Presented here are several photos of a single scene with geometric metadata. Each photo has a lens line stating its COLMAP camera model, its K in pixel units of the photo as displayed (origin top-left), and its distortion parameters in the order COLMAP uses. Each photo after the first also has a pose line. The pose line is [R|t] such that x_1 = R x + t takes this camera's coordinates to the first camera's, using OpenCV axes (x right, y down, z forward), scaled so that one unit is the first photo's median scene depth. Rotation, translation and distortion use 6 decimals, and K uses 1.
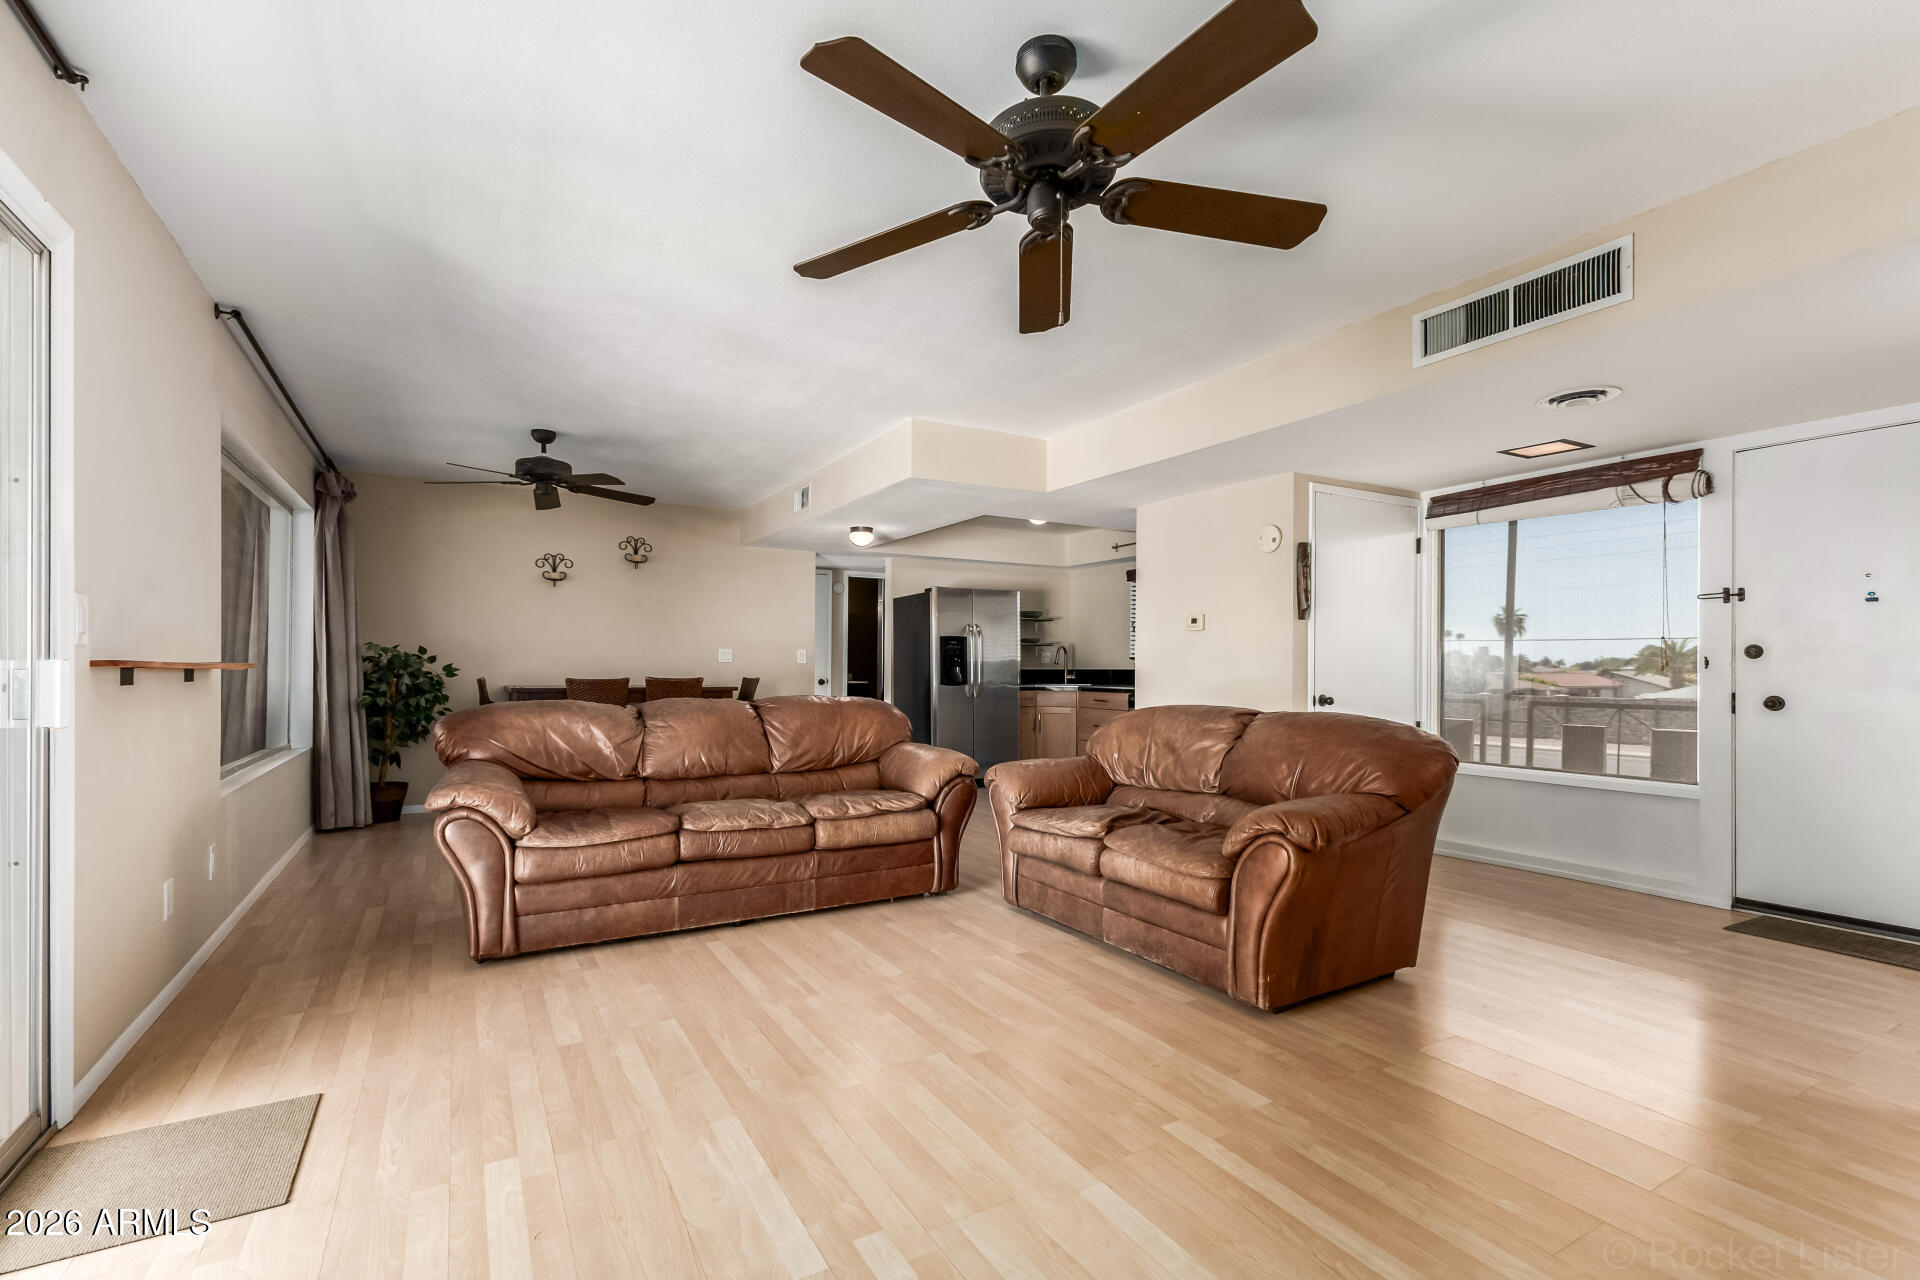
lens RADIAL K [[831.7, 0, 934.4], [0, 831.7, 673.4], [0, 0, 1]] dist [0.011879, -0.002112]
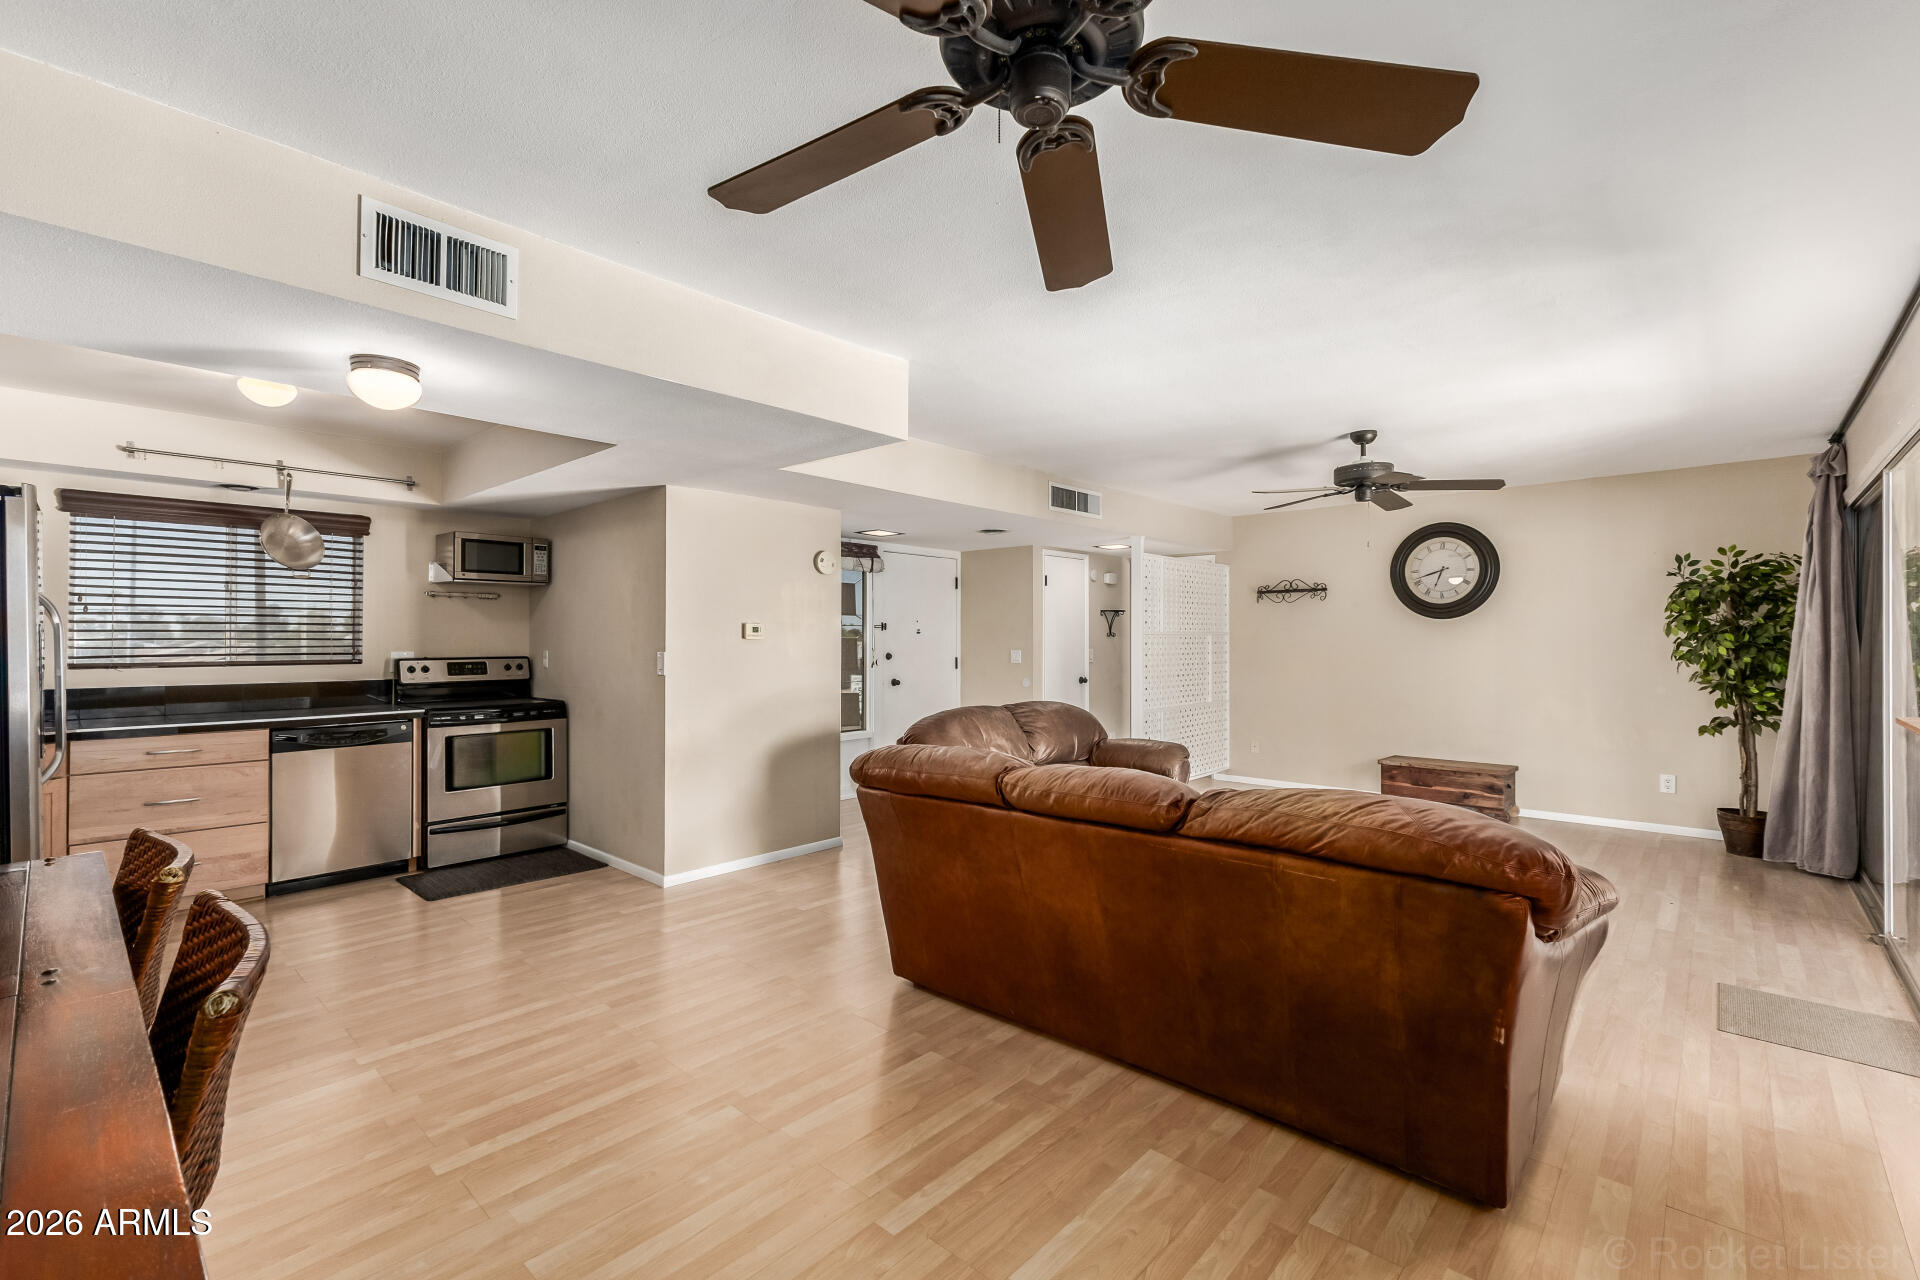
lens RADIAL K [[831.7, 0, 950.5], [0, 831.7, 637.1], [0, 0, 1]] dist [0.011879, -0.002112]
pose [[-0.295887, 0.001307, 0.955222, -0.411271], [0.006211, 0.999981, 0.000556, -0.033401], [-0.955203, 0.006097, -0.295889, 0.671456]]
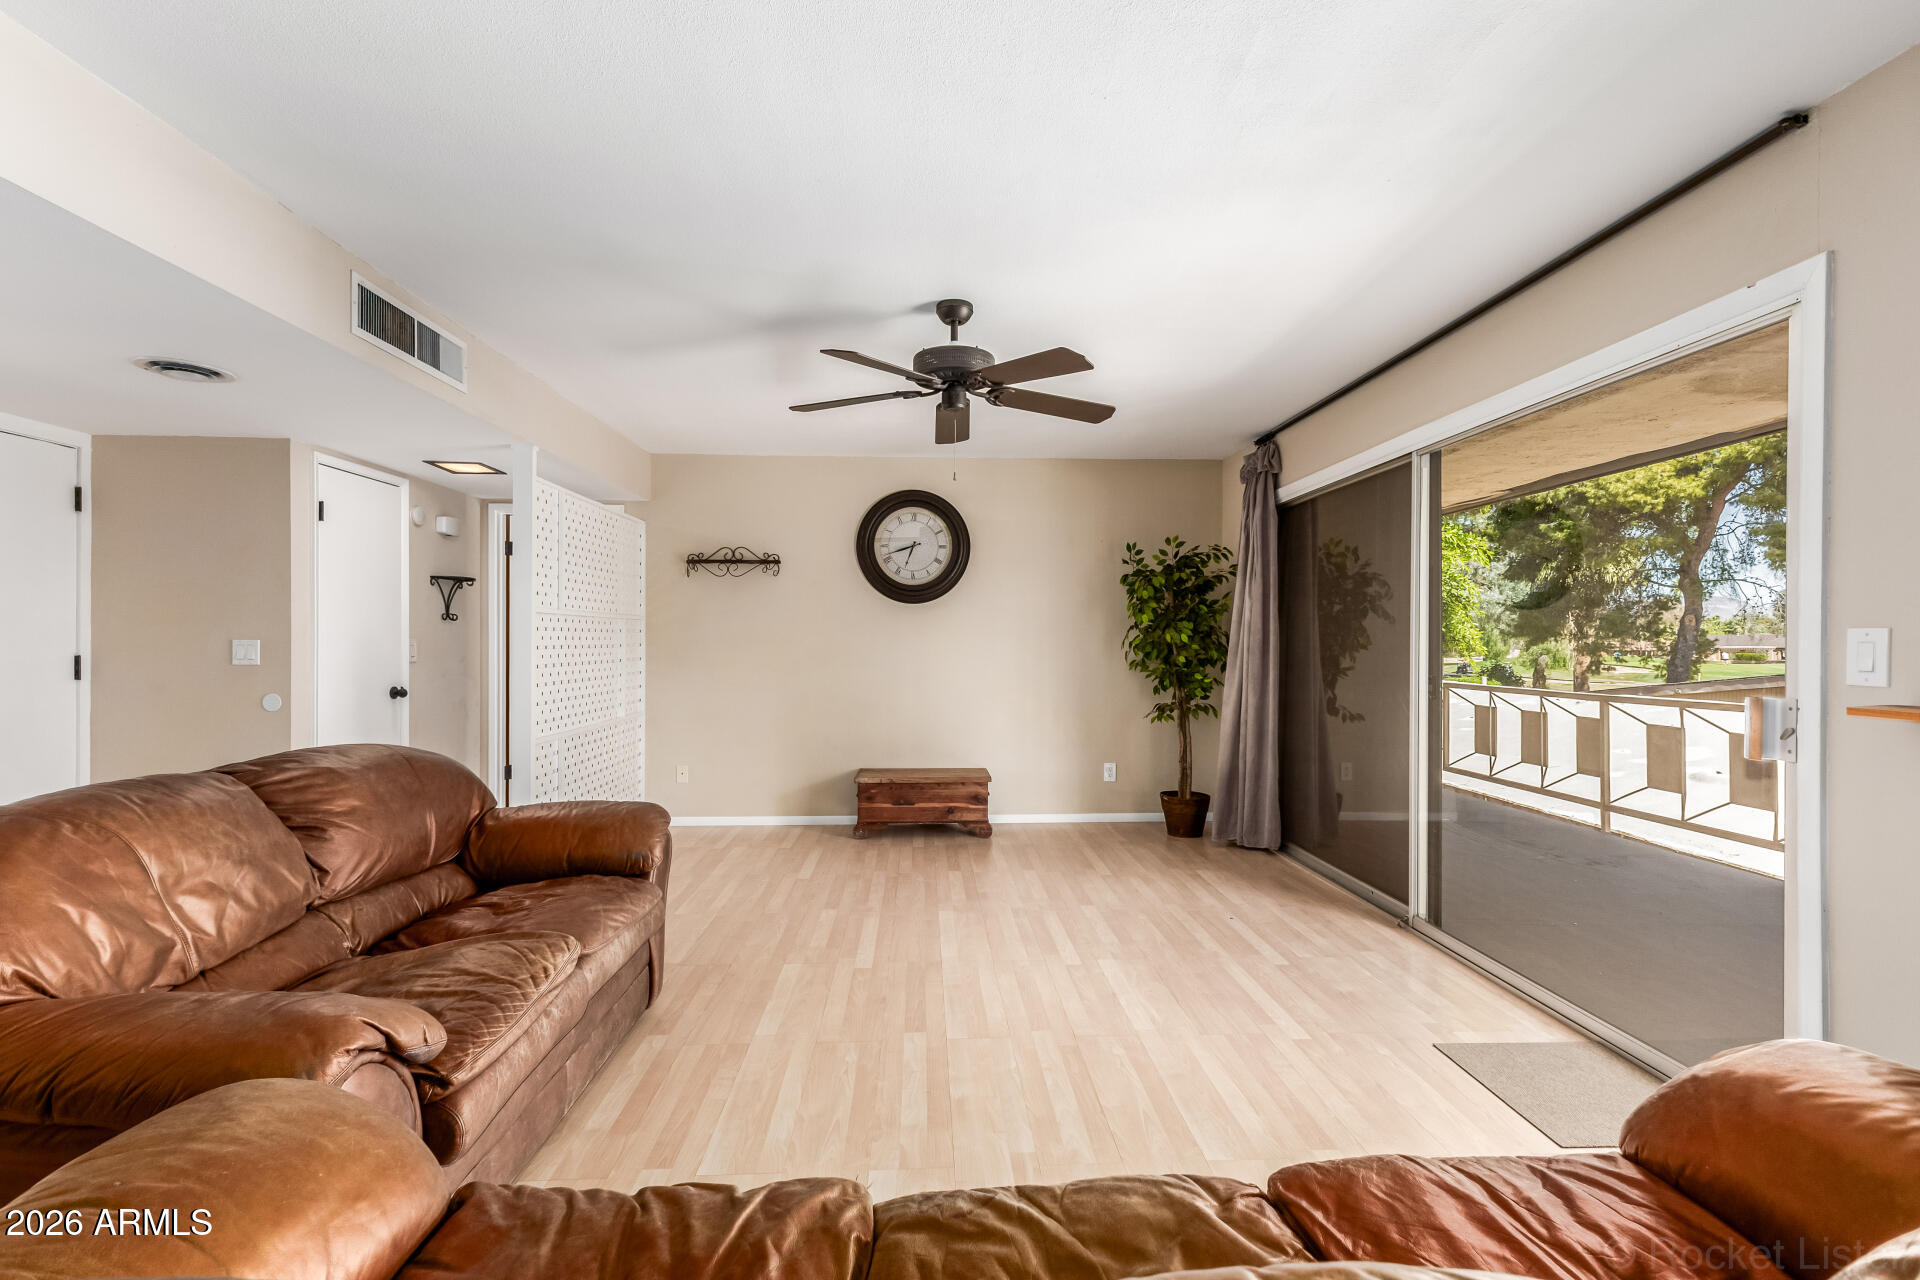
lens RADIAL K [[831.7, 0, 968.5], [0, 831.7, 640.9], [0, 0, 1]] dist [0.011879, -0.002112]
pose [[-0.893620, -0.004804, 0.448798, -0.148264], [-0.002124, 0.999977, 0.006475, -0.022002], [-0.448819, 0.004833, -0.893610, 0.576482]]
